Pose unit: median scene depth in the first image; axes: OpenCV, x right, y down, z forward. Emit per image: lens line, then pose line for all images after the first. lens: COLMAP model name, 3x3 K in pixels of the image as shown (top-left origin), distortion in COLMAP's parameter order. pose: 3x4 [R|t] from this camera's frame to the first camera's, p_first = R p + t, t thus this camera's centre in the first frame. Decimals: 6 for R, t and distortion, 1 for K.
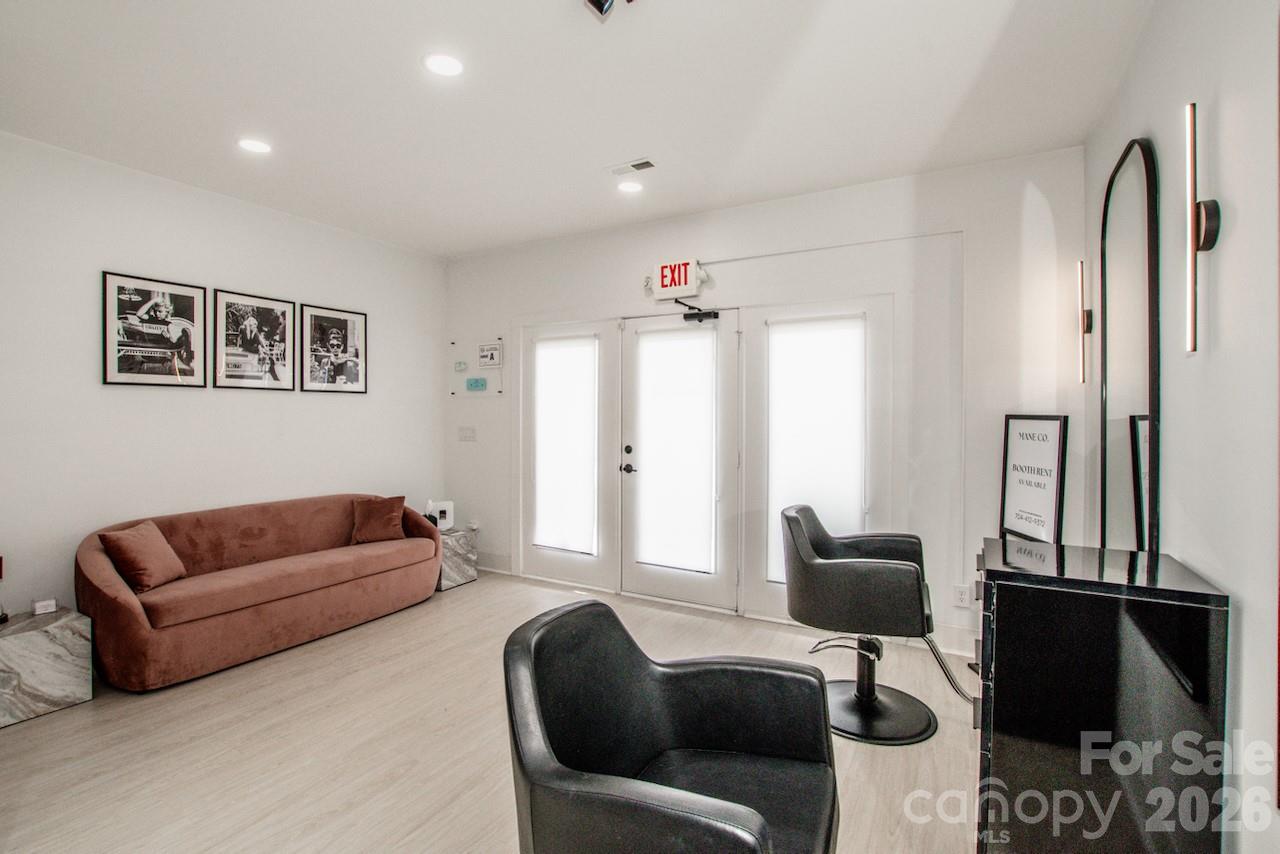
lens RADIAL K [[603.0, 0, 619.5], [0, 603.0, 415.2], [0, 0, 1]] dist [-0.038537, 0.000335]
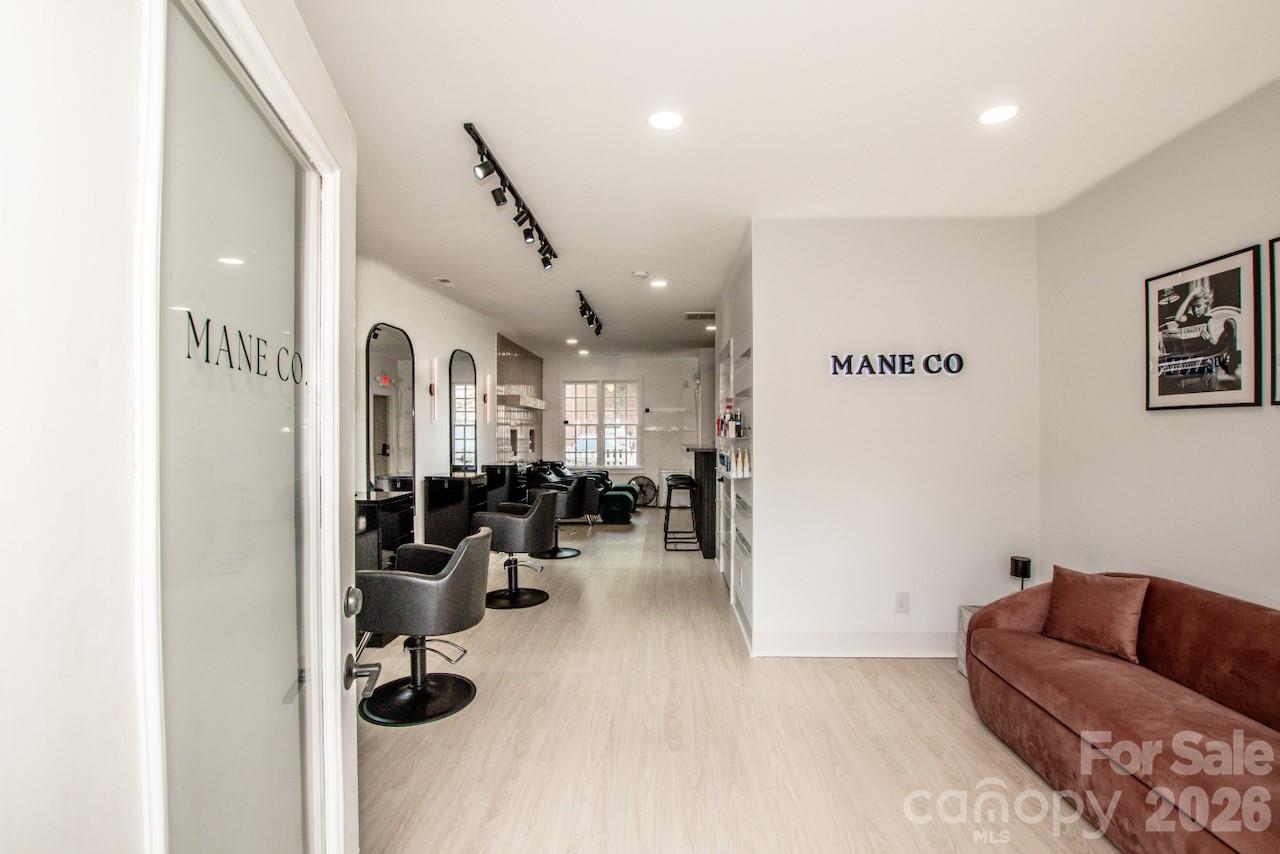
lens RADIAL K [[566.2, 0, 631.0], [0, 566.2, 428.8], [0, 0, 1]] dist [-0.052591, 0.005900]
pose [[-0.886486, -0.002084, -0.462751, 0.129464], [-0.001915, 0.999998, -0.000837, -0.018806], [0.462752, 0.000144, -0.886488, 1.082337]]
